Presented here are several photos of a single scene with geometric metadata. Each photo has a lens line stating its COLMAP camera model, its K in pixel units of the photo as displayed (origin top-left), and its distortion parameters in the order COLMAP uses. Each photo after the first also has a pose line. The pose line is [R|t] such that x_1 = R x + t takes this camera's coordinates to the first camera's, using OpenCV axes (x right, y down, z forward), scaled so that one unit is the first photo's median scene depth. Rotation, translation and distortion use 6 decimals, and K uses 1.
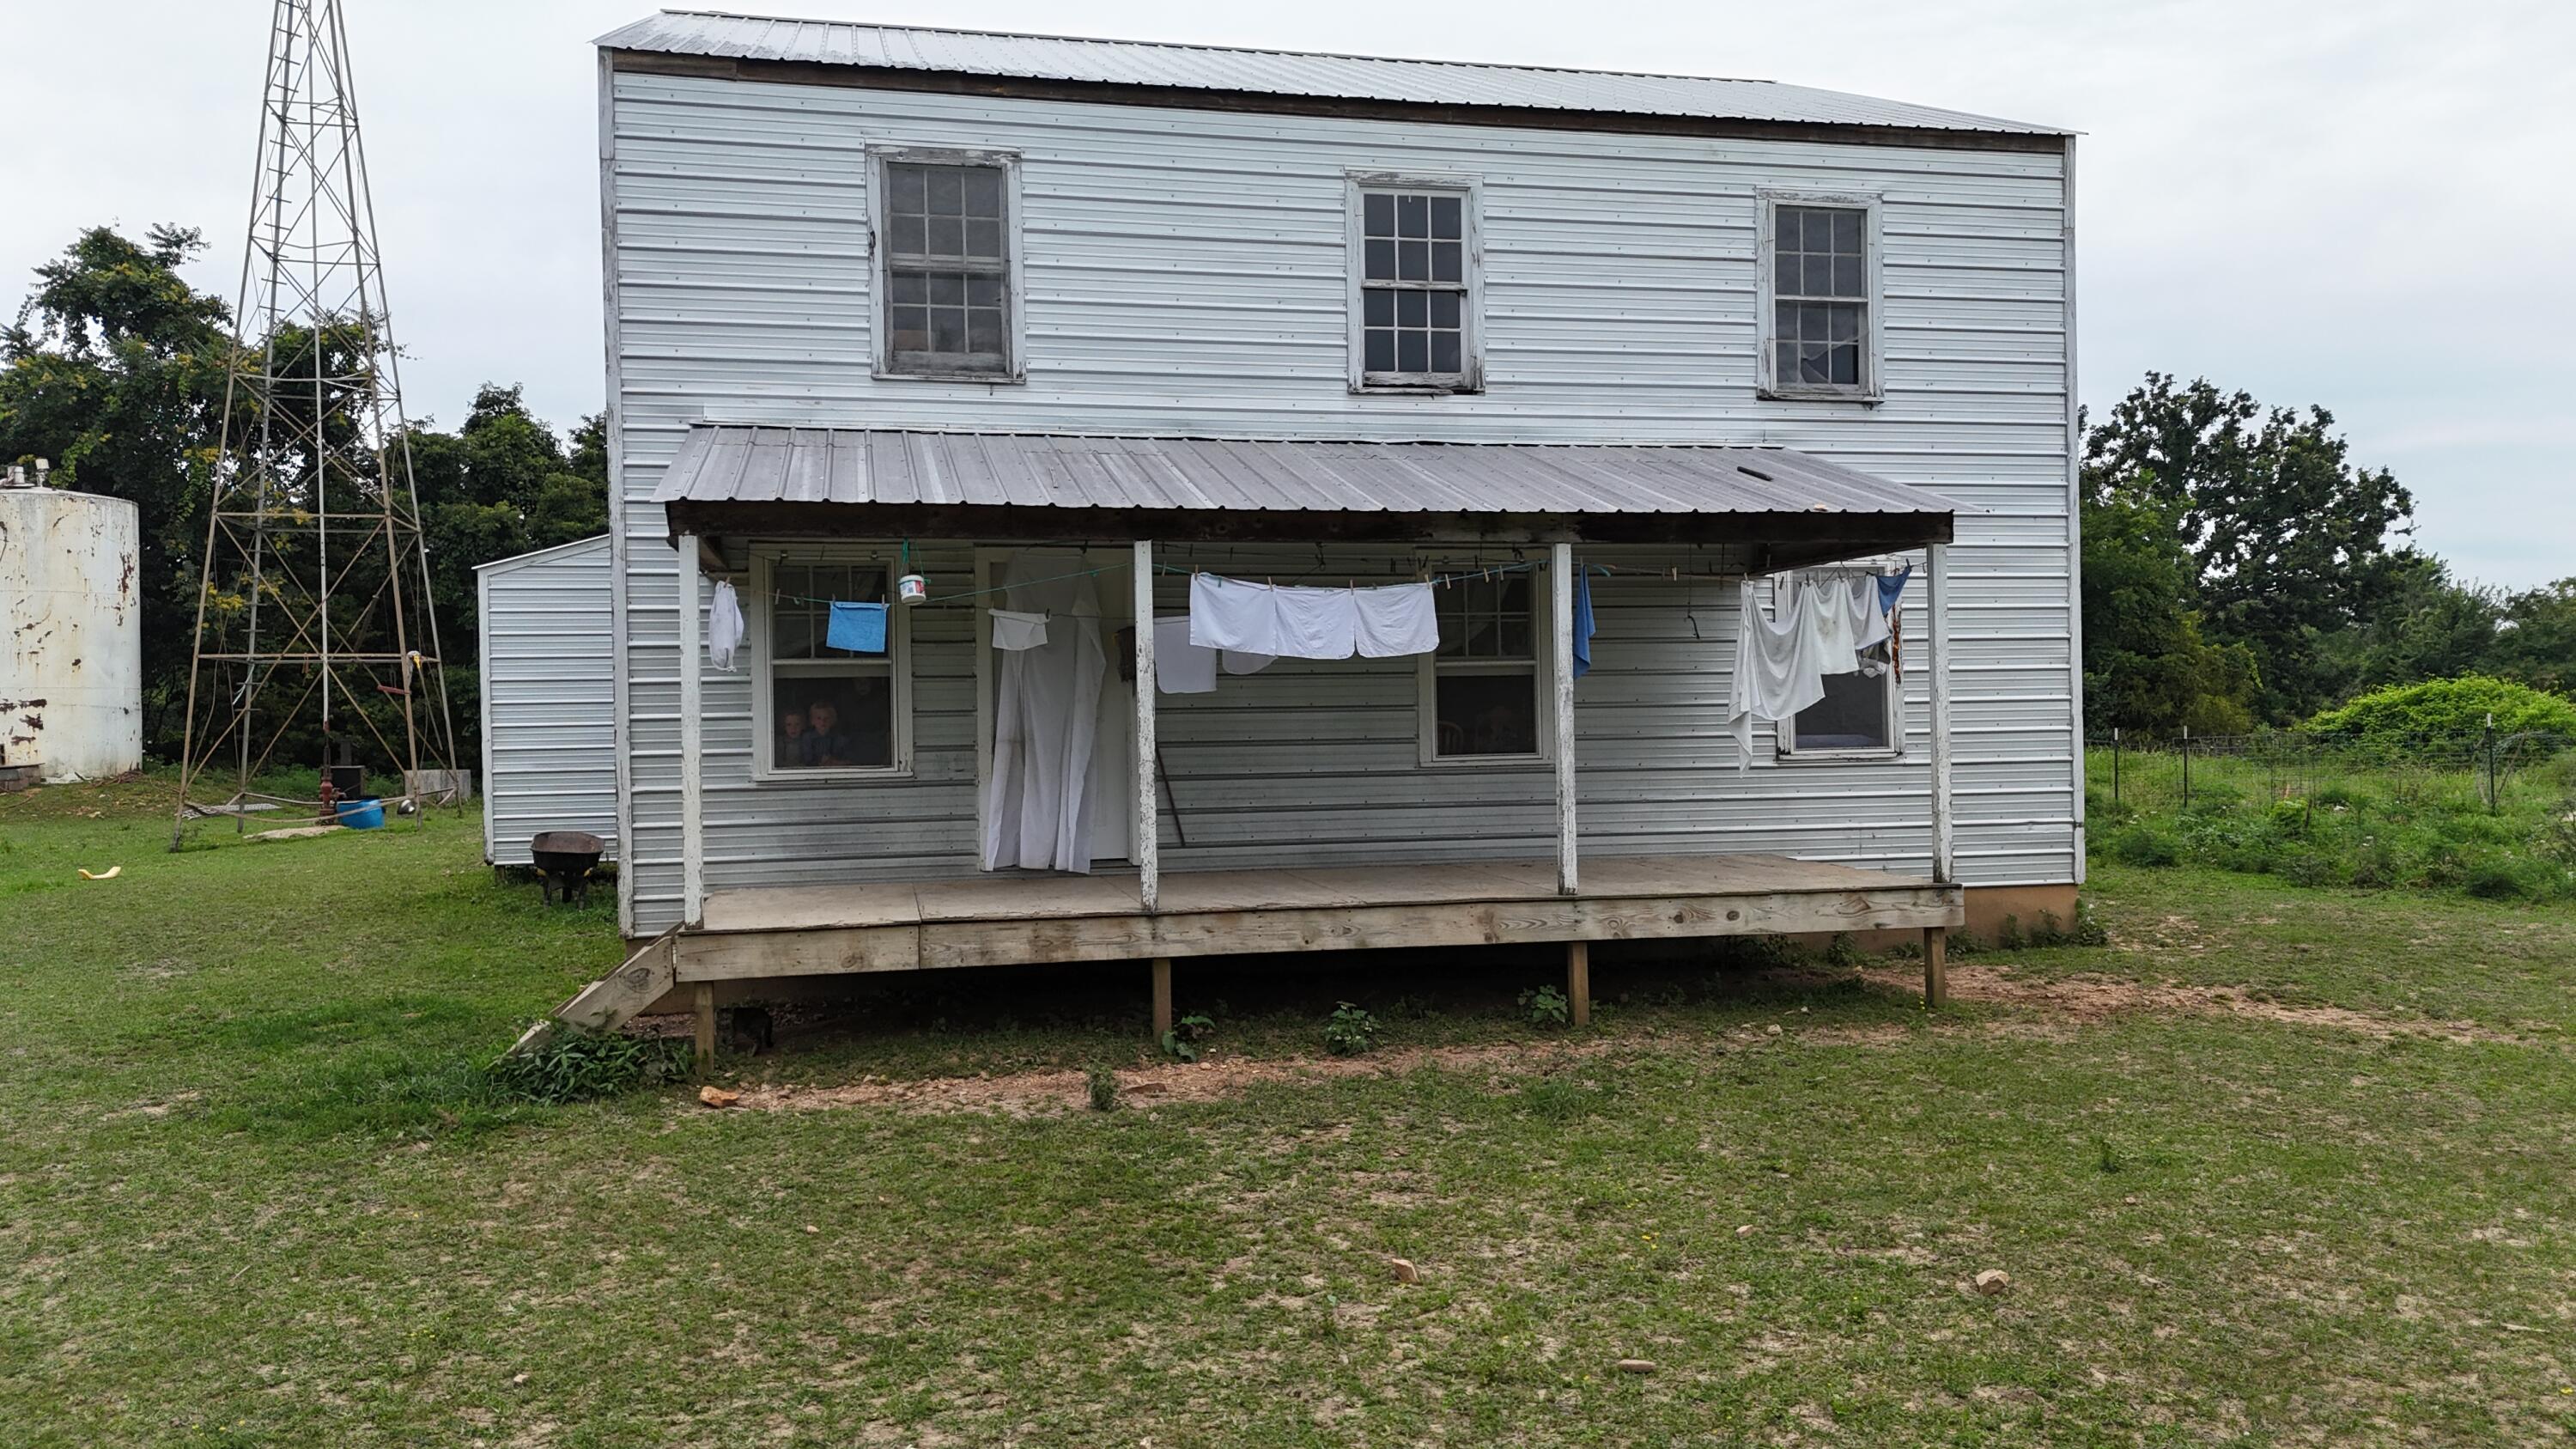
lens RADIAL K [[1894.7, 0, 1291.4], [0, 1894.7, 714.4], [0, 0, 1]] dist [0.107723, -0.117081]
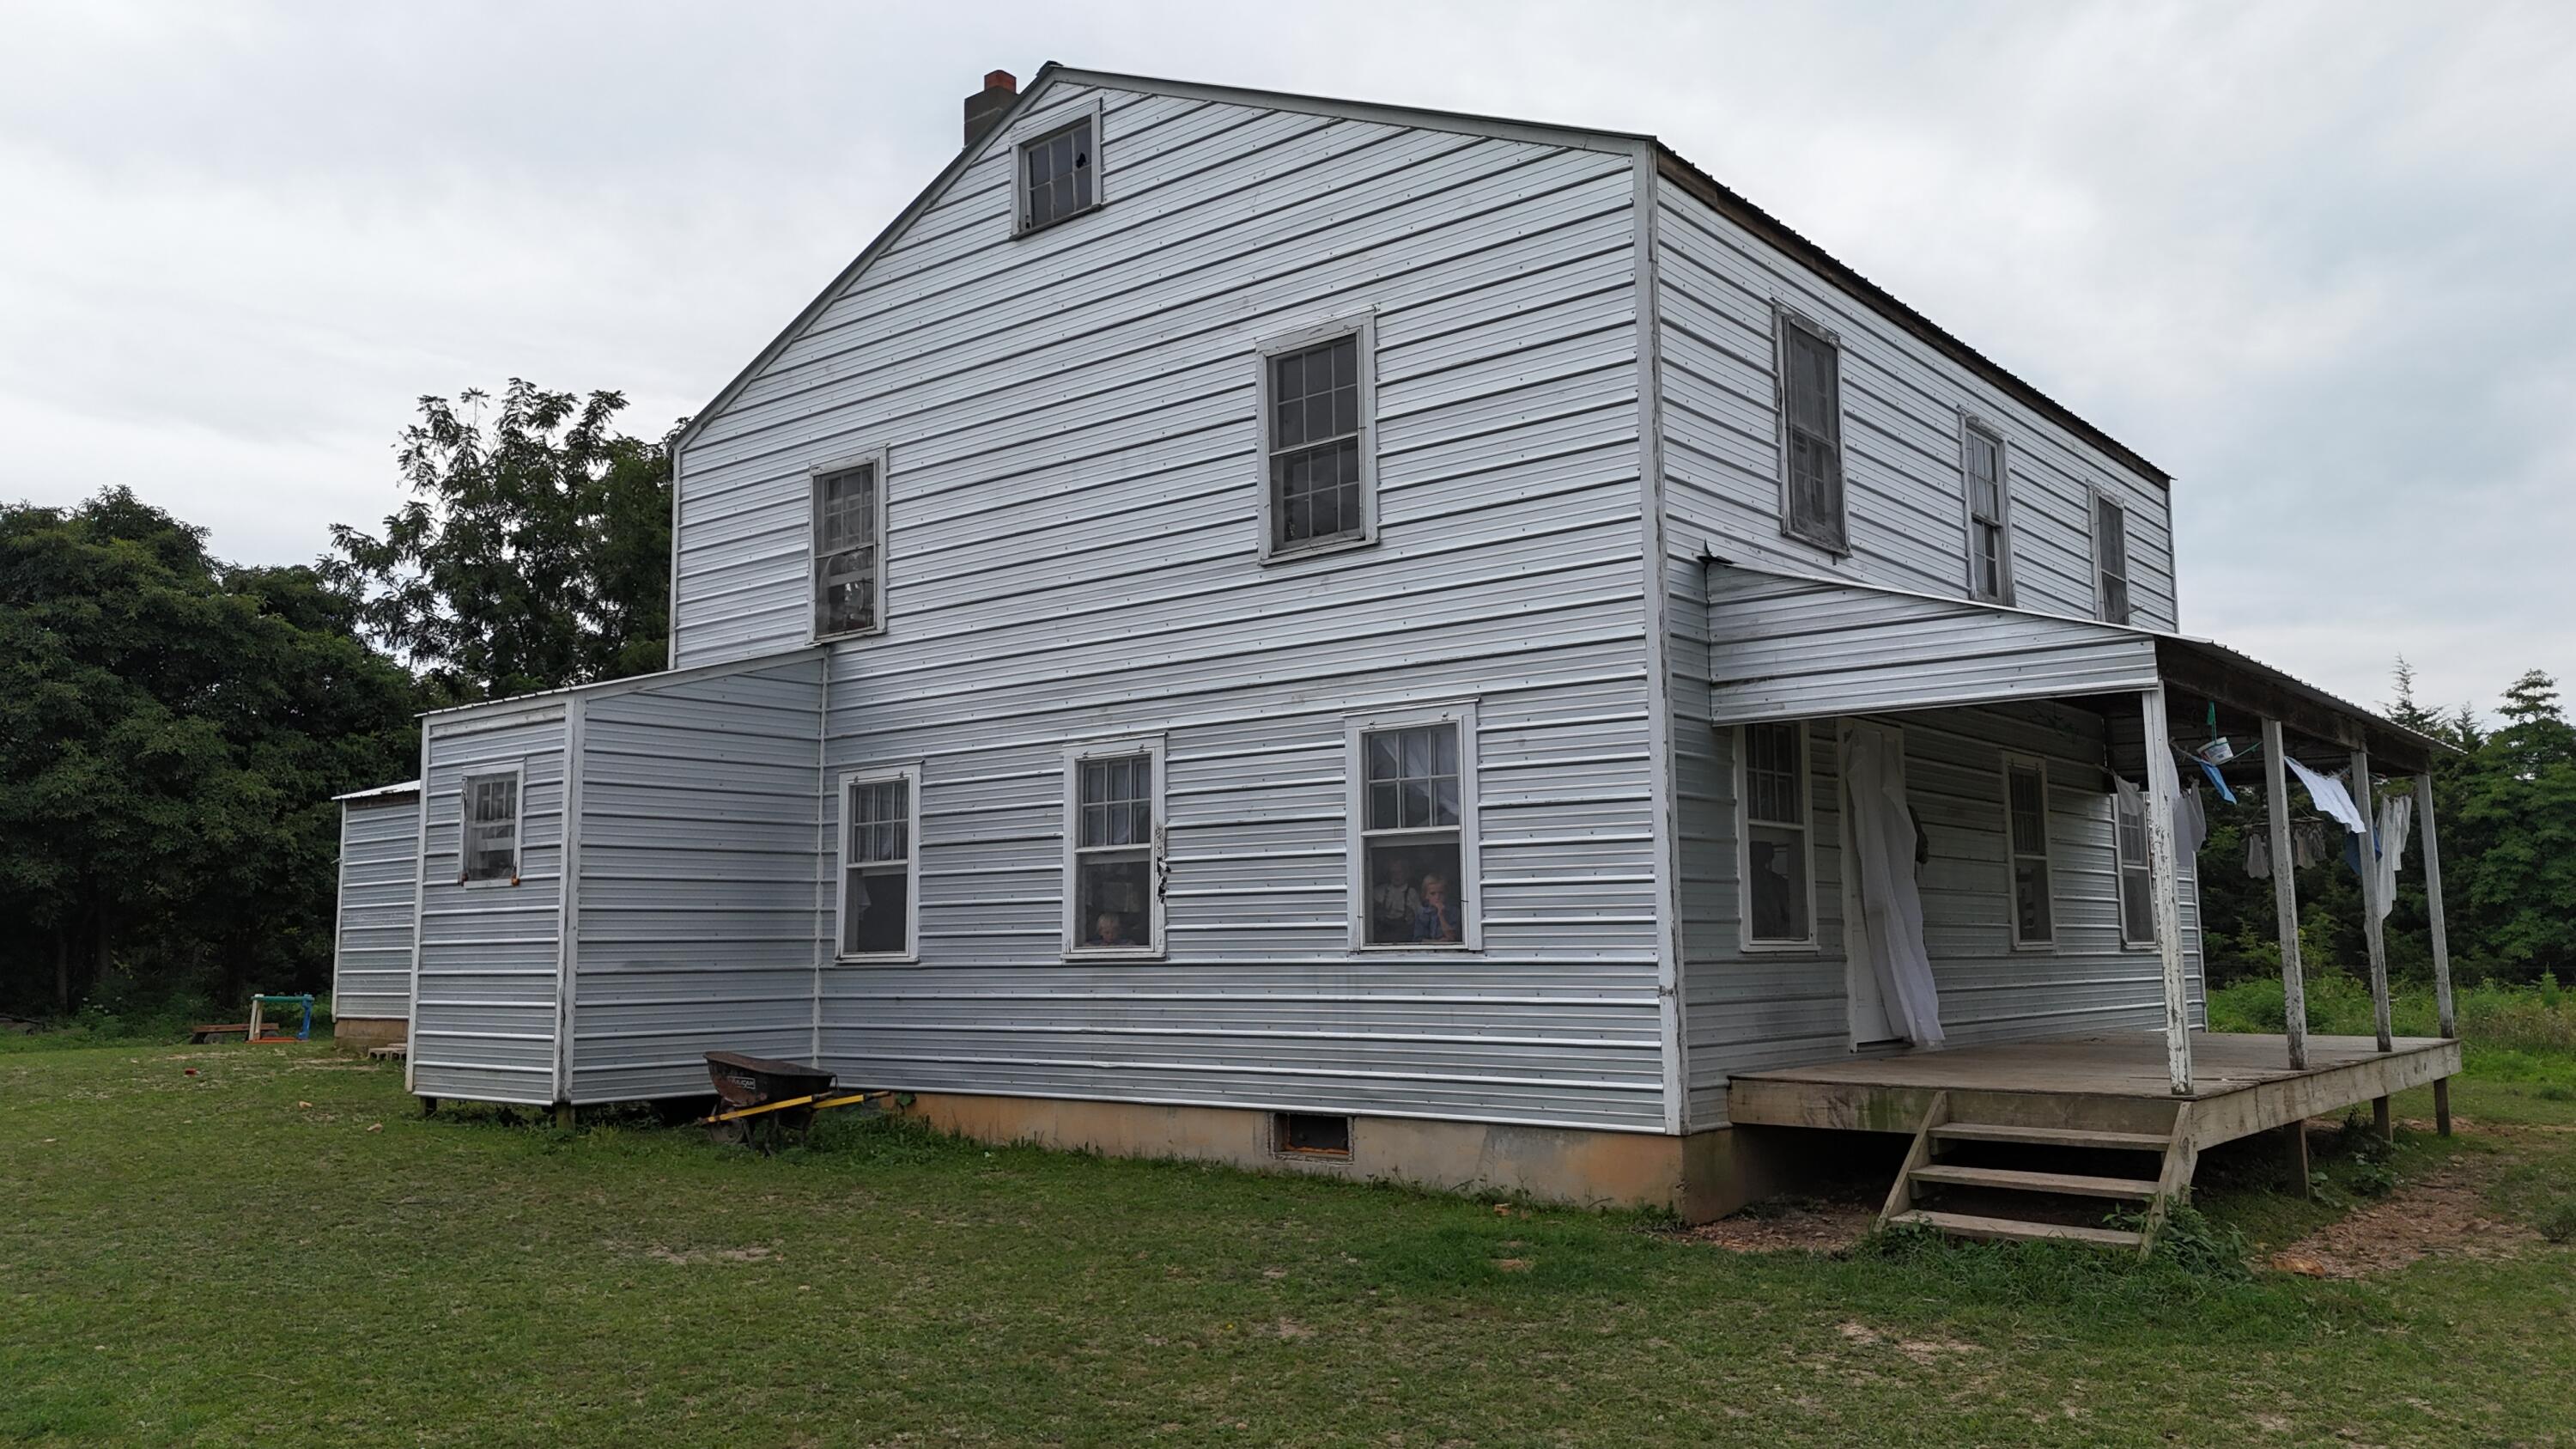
lens RADIAL K [[1894.7, 0, 1291.4], [0, 1894.7, 714.4], [0, 0, 1]] dist [0.107723, -0.117081]
pose [[0.797516, 0.085869, 0.597155, -0.980180], [-0.017263, 0.992662, -0.119687, 0.034615], [-0.603050, 0.085144, 0.793146, 0.387711]]
